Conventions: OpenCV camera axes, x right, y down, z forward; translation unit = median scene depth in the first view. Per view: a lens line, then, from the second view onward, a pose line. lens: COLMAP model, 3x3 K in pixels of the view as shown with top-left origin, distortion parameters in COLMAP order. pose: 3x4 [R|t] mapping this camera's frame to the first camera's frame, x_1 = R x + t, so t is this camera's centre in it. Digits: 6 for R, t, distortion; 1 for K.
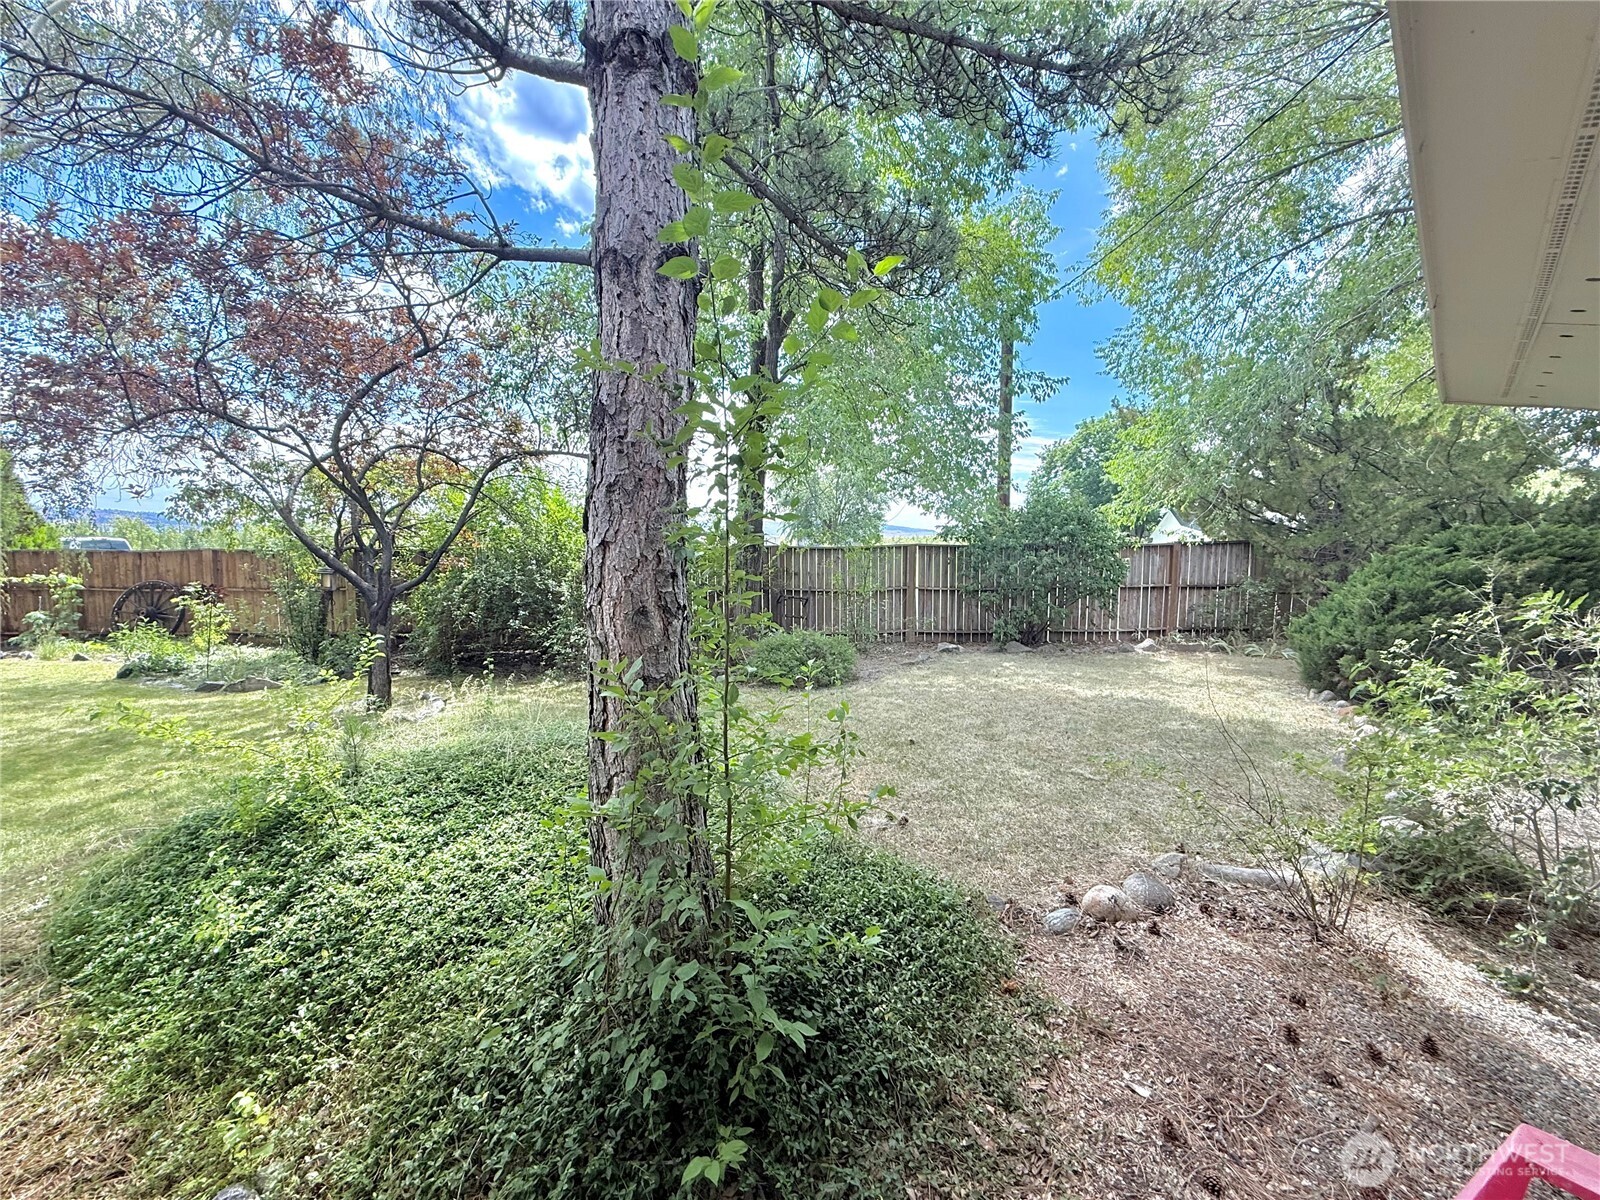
lens RADIAL K [[629.7, 0, 784.7], [0, 629.7, 597.7], [0, 0, 1]] dist [-0.000395, -0.000190]
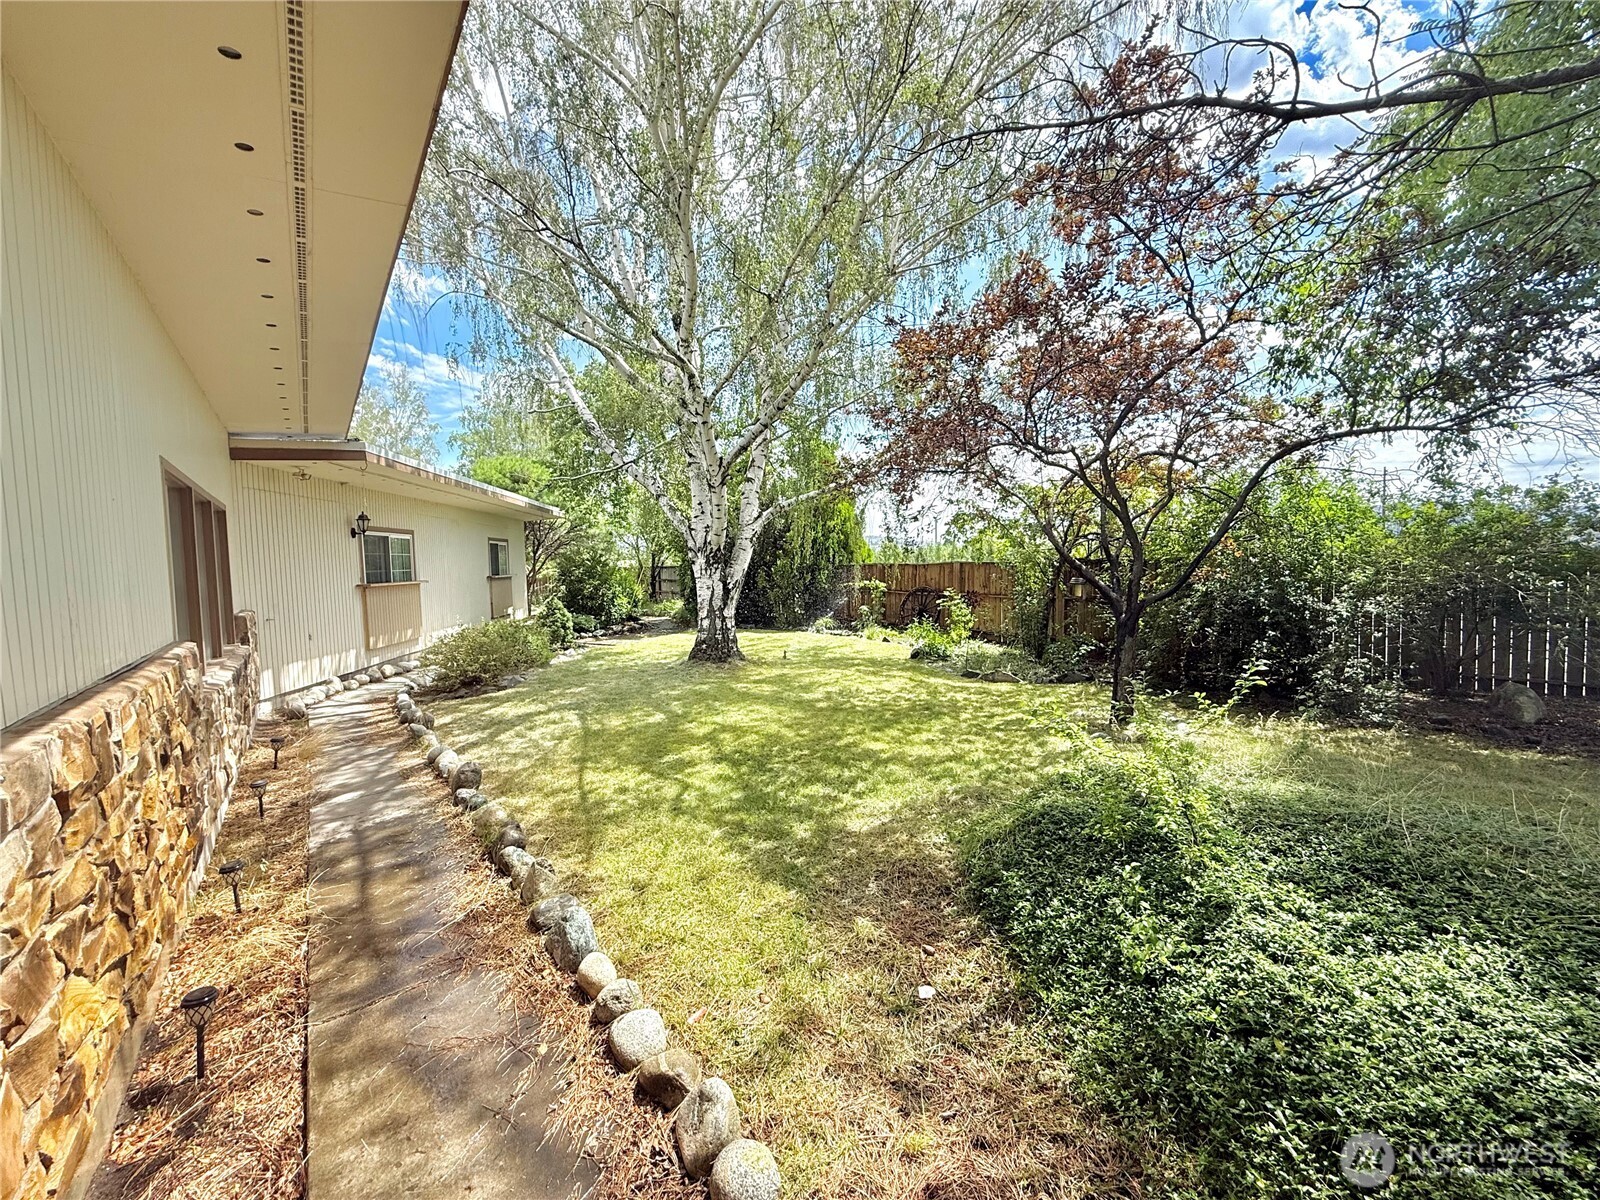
lens RADIAL K [[629.7, 0, 784.7], [0, 629.7, 597.7], [0, 0, 1]] dist [-0.000395, -0.000190]
pose [[0.578704, 0.033030, -0.814869, -0.136779], [-0.045452, 0.998933, 0.008212, -0.000576], [0.814270, 0.032285, 0.579587, -0.010049]]
